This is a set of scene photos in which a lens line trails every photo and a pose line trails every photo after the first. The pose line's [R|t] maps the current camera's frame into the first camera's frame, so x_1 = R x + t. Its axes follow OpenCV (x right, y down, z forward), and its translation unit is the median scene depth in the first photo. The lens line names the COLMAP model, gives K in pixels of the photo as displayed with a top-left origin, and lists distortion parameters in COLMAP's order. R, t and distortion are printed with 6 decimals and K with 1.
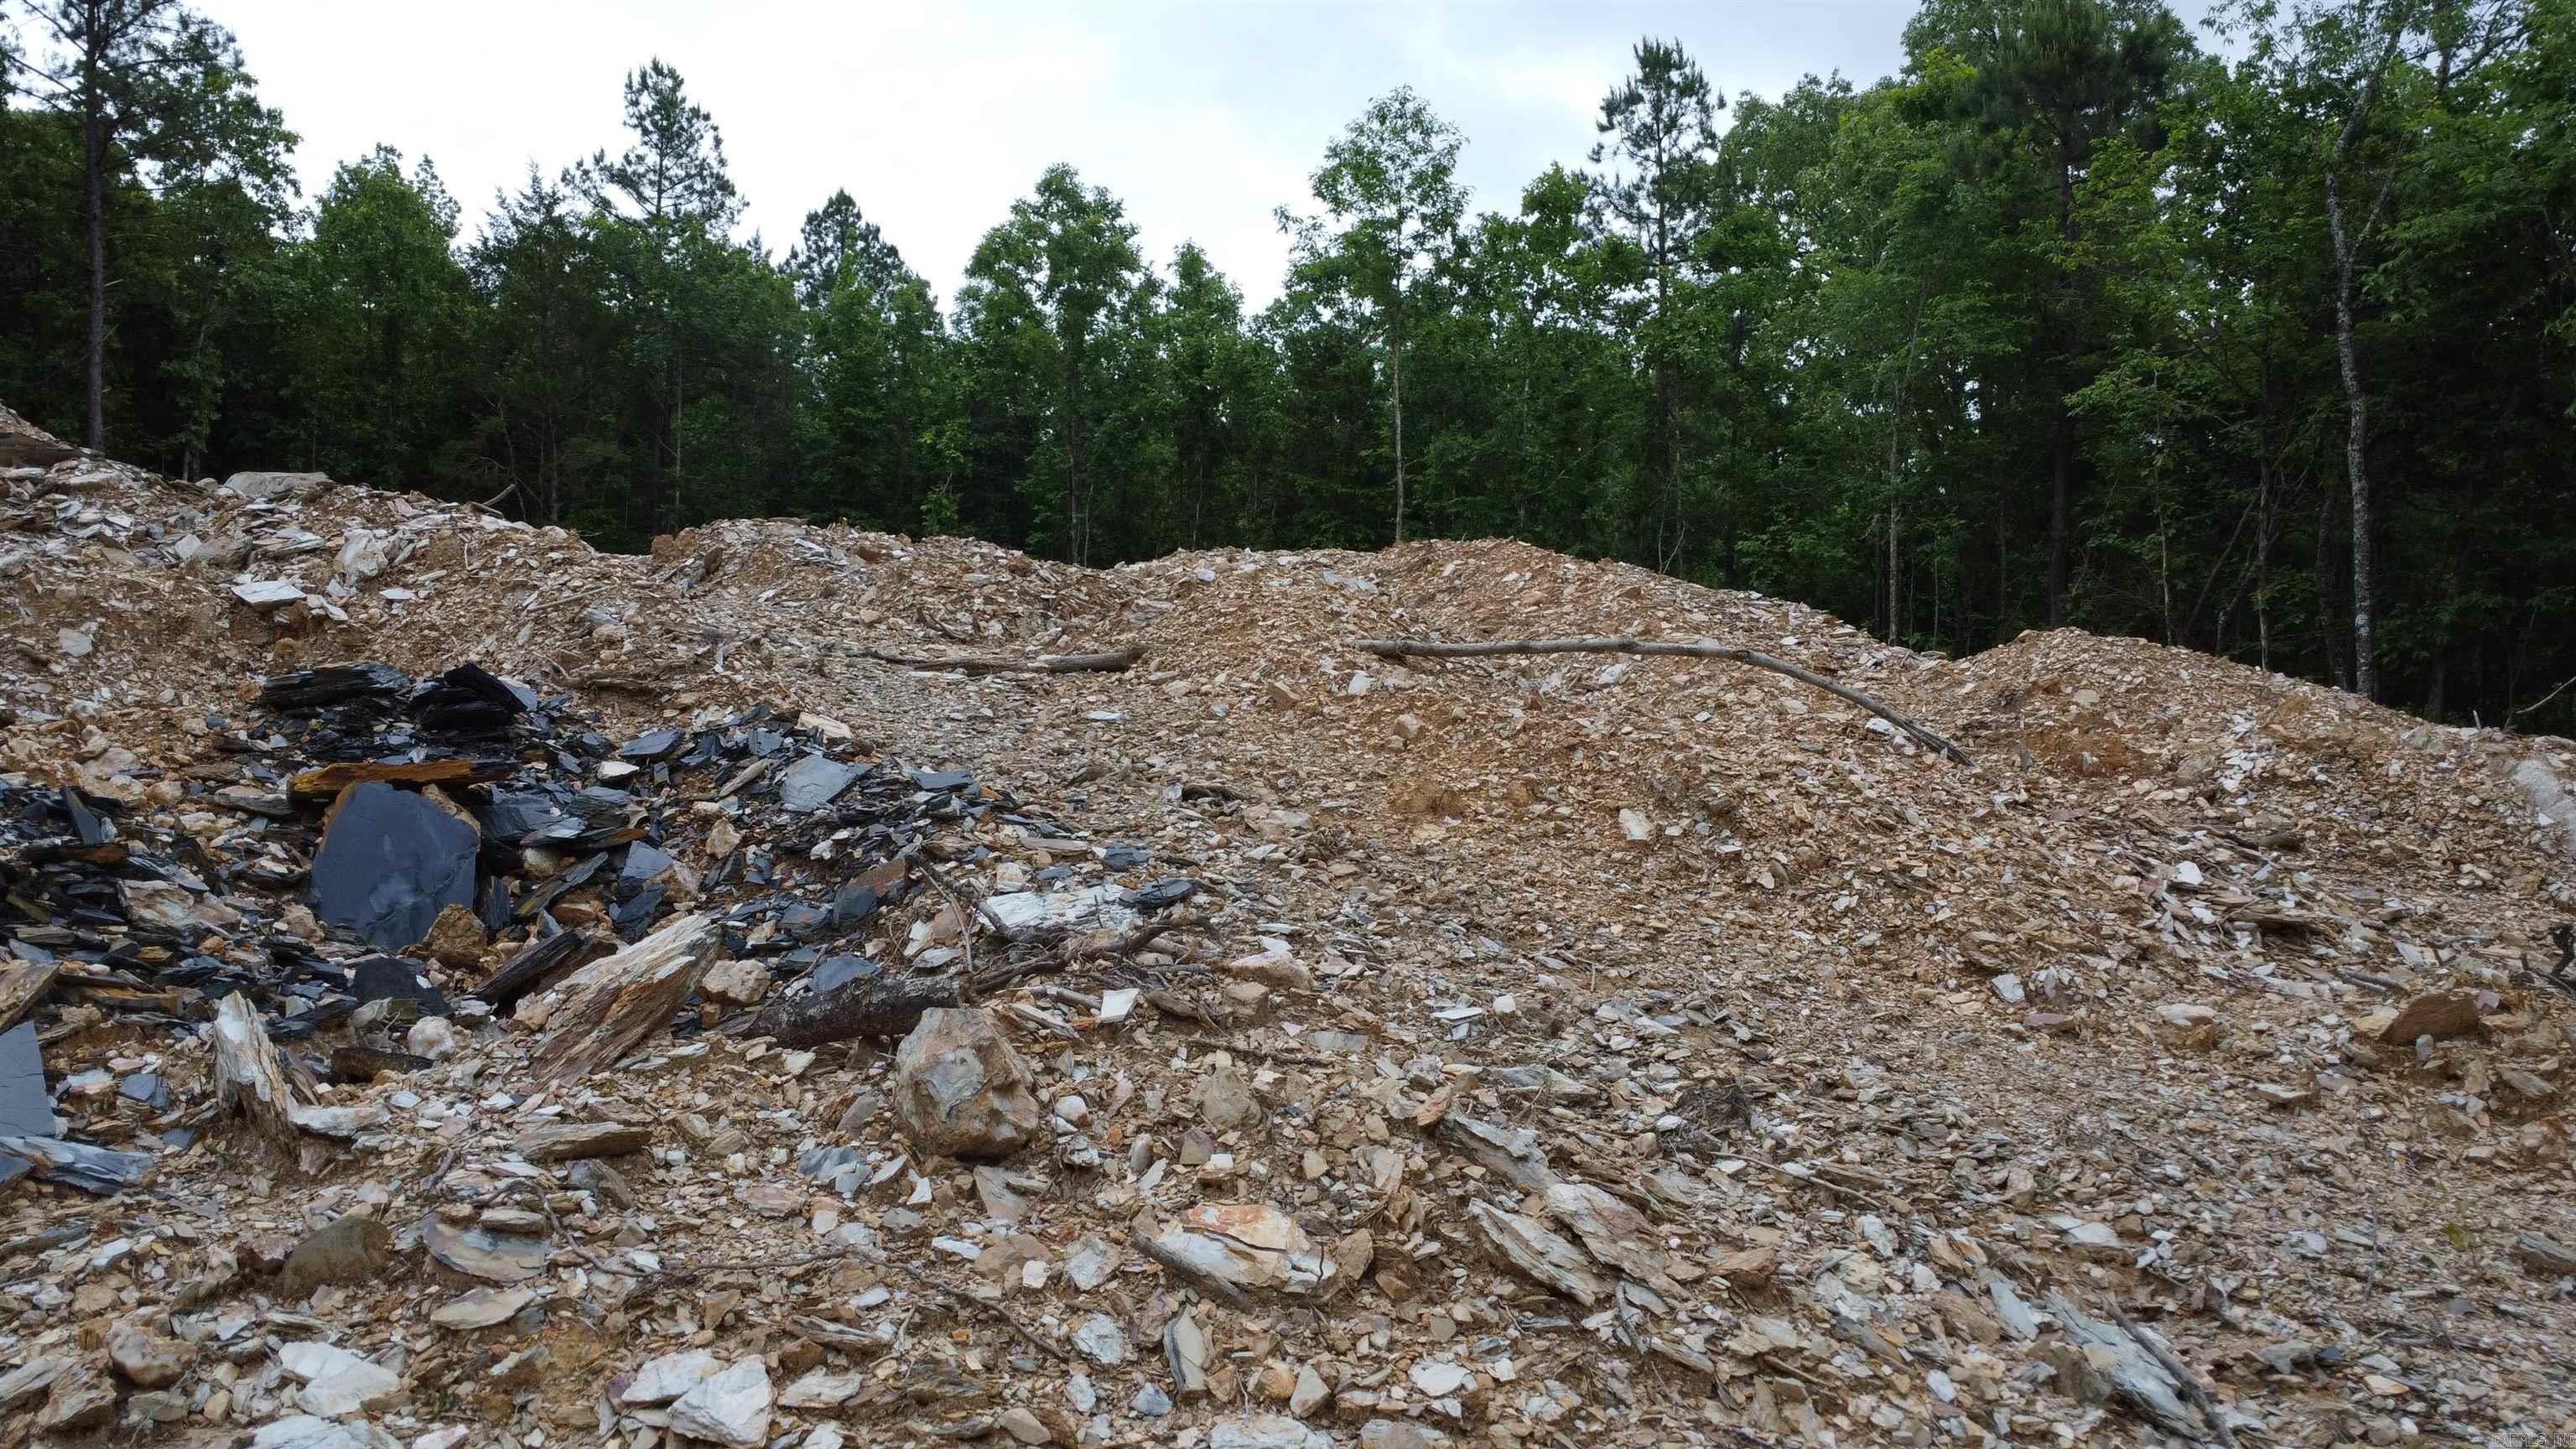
lens RADIAL K [[1870.8, 0, 1281.1], [0, 1870.8, 737.5], [0, 0, 1]] dist [-0.036324, 0.006211]
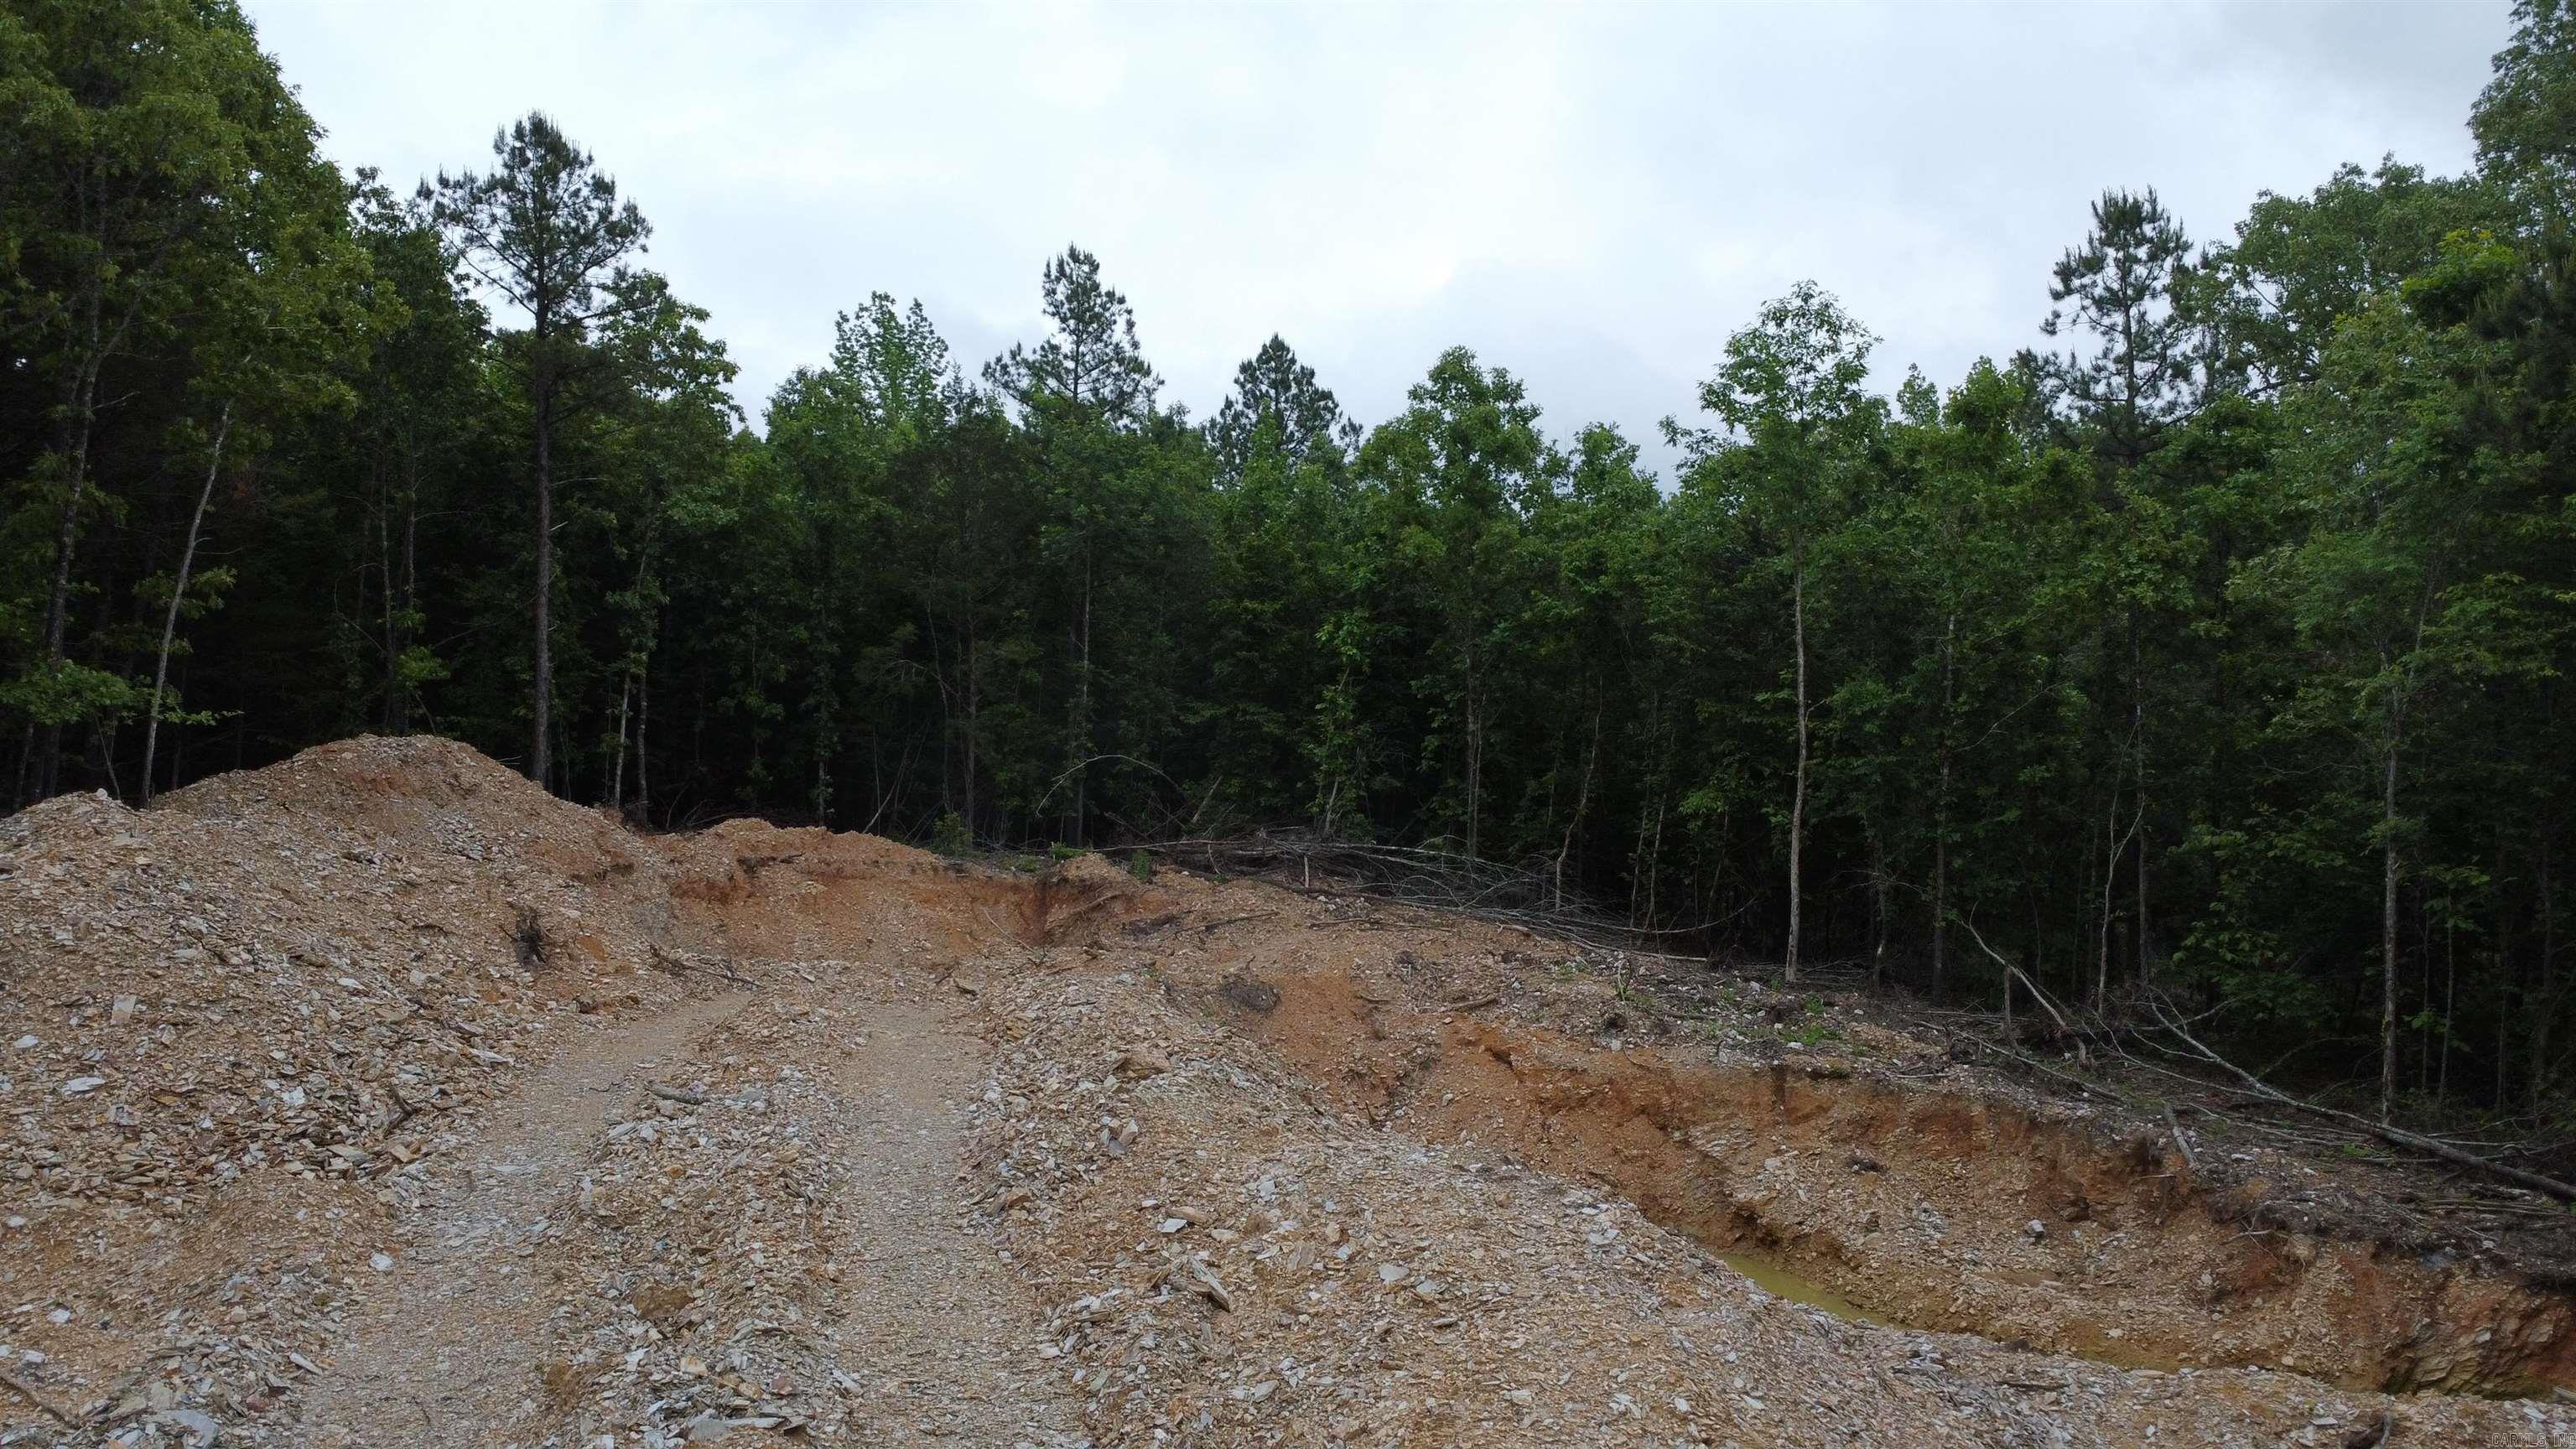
lens RADIAL K [[1870.8, 0, 1277.5], [0, 1870.8, 717.8], [0, 0, 1]] dist [-0.036324, 0.006211]
pose [[0.960640, -0.001537, -0.277791, 0.075495], [-0.004119, 0.999796, -0.019775, -0.133451], [0.277765, 0.020141, 0.960438, 0.092850]]
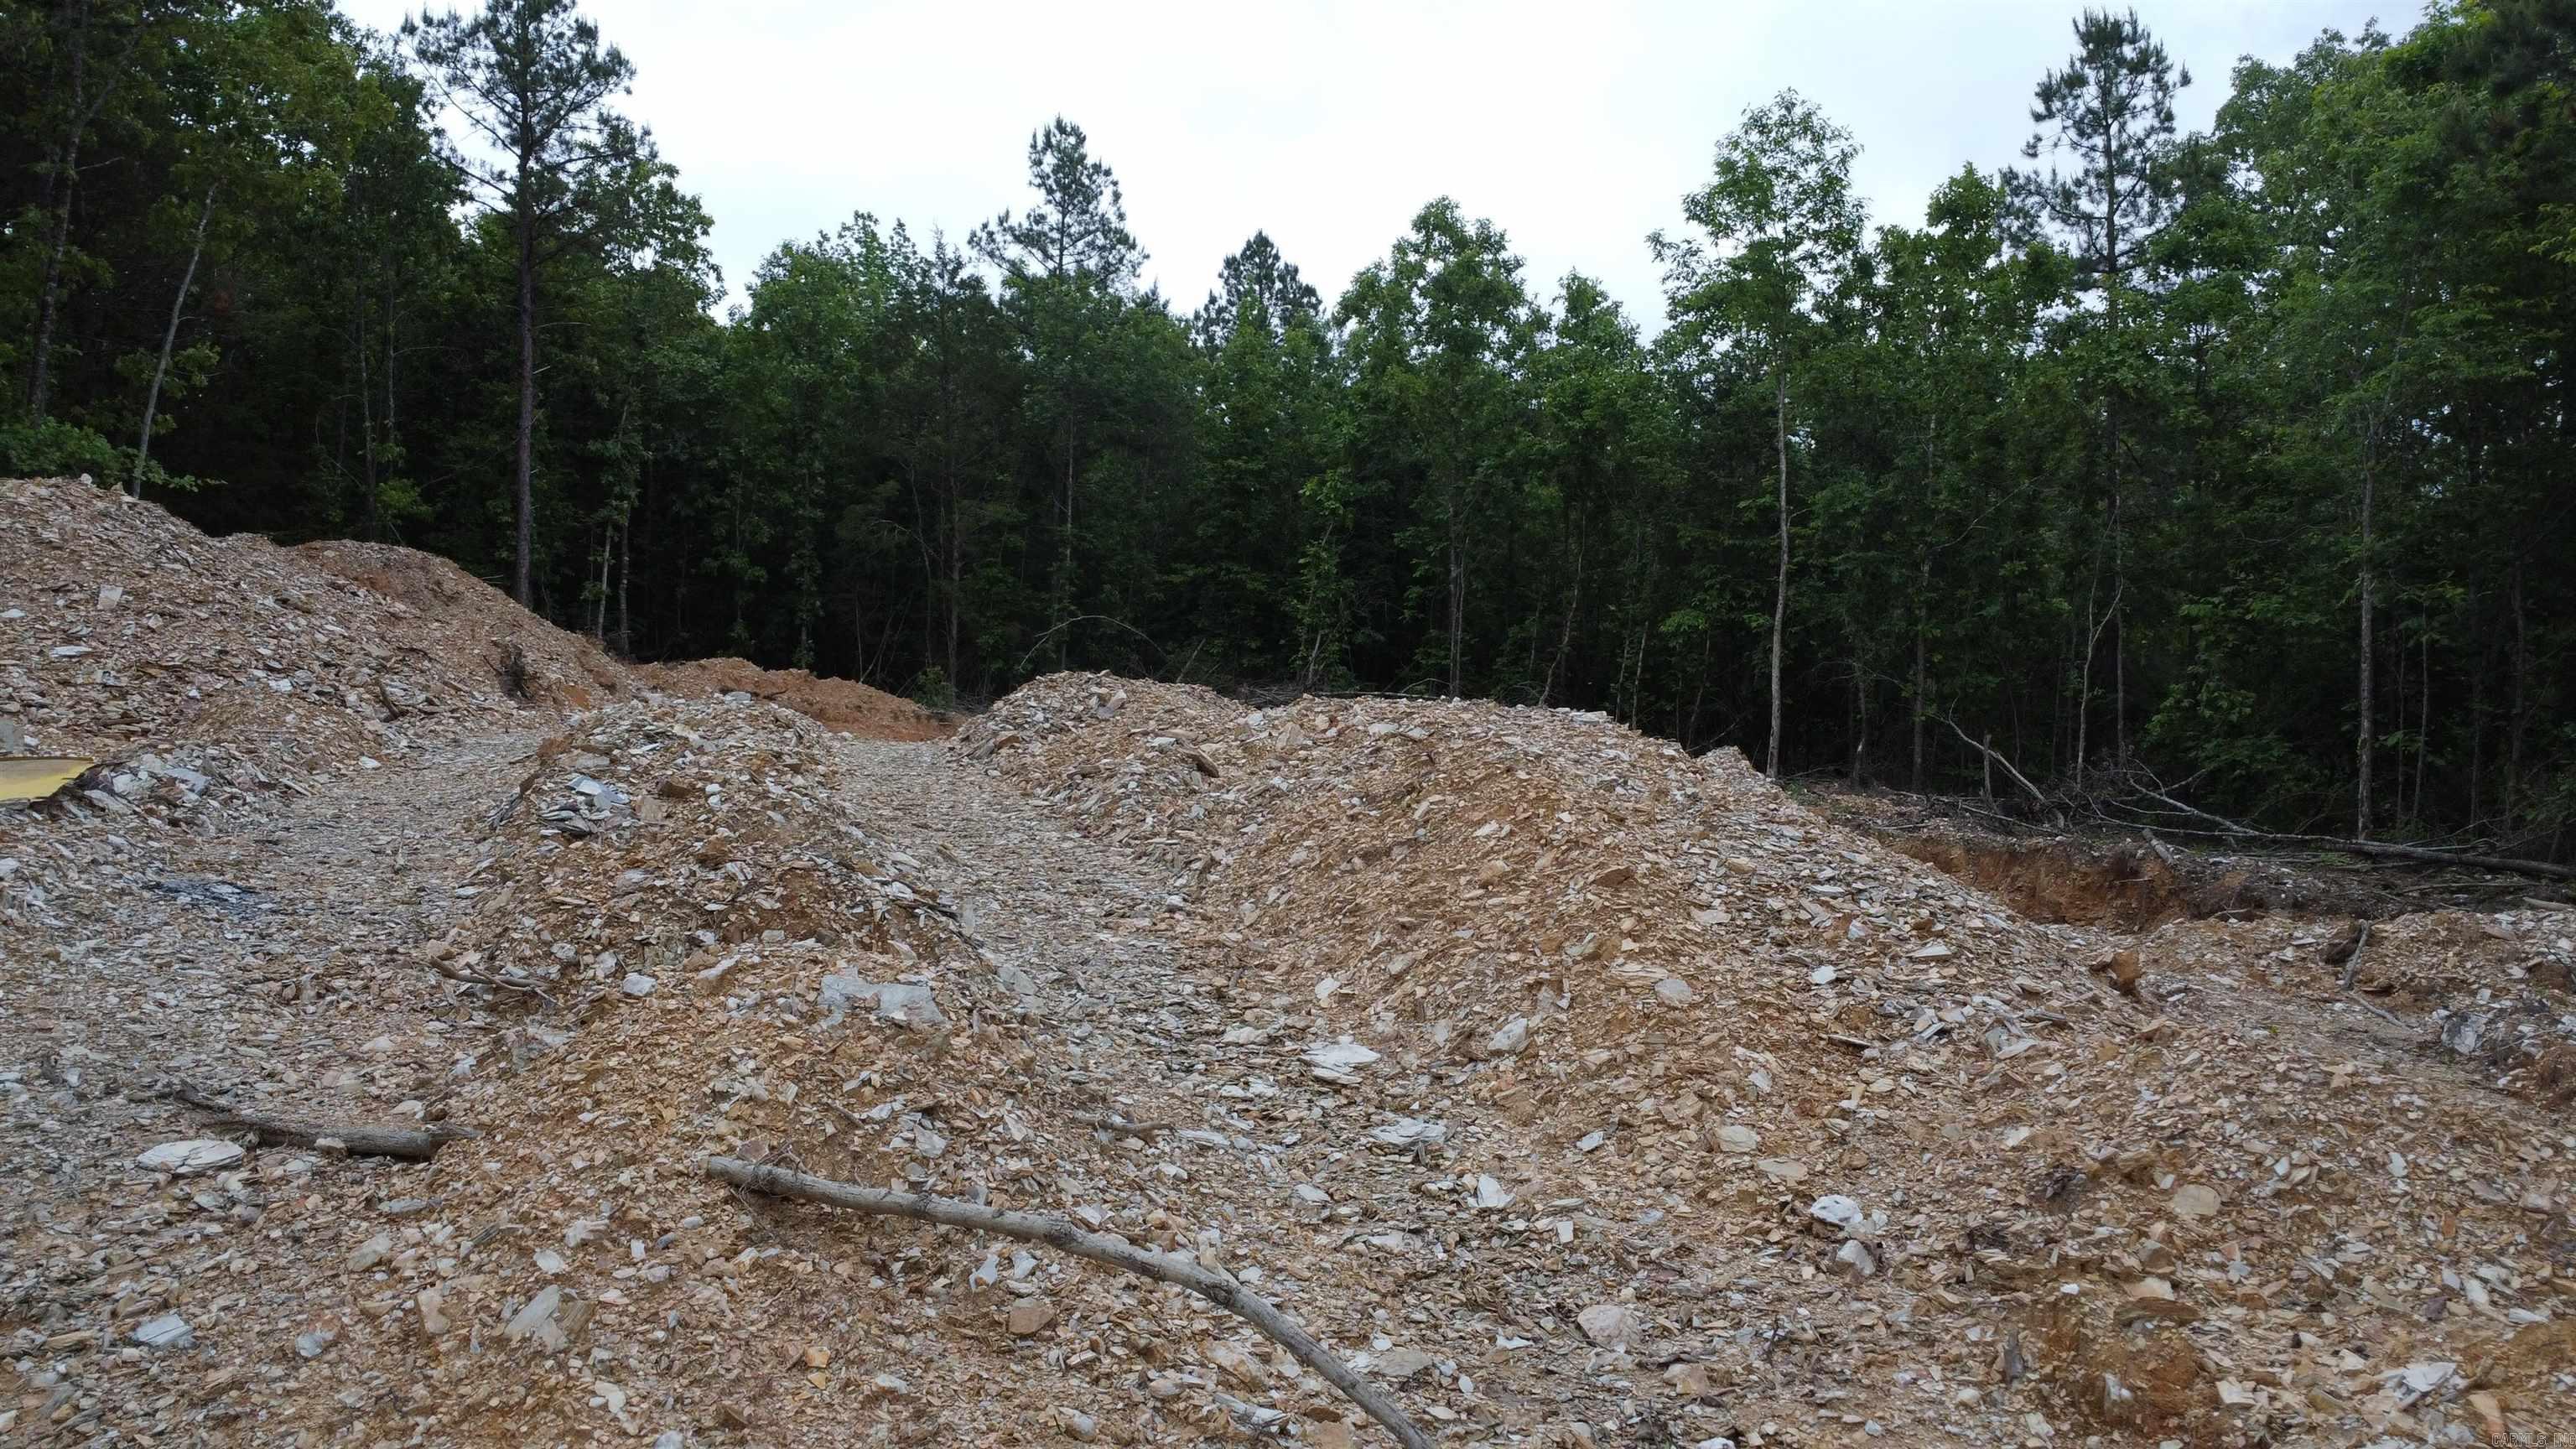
lens RADIAL K [[1870.8, 0, 1276.5], [0, 1870.8, 725.6], [0, 0, 1]] dist [-0.036324, 0.006211]
pose [[0.963368, 0.004659, -0.268142, 0.074463], [-0.008170, 0.999895, -0.011983, -0.036626], [0.268058, 0.013735, 0.963305, 0.091718]]
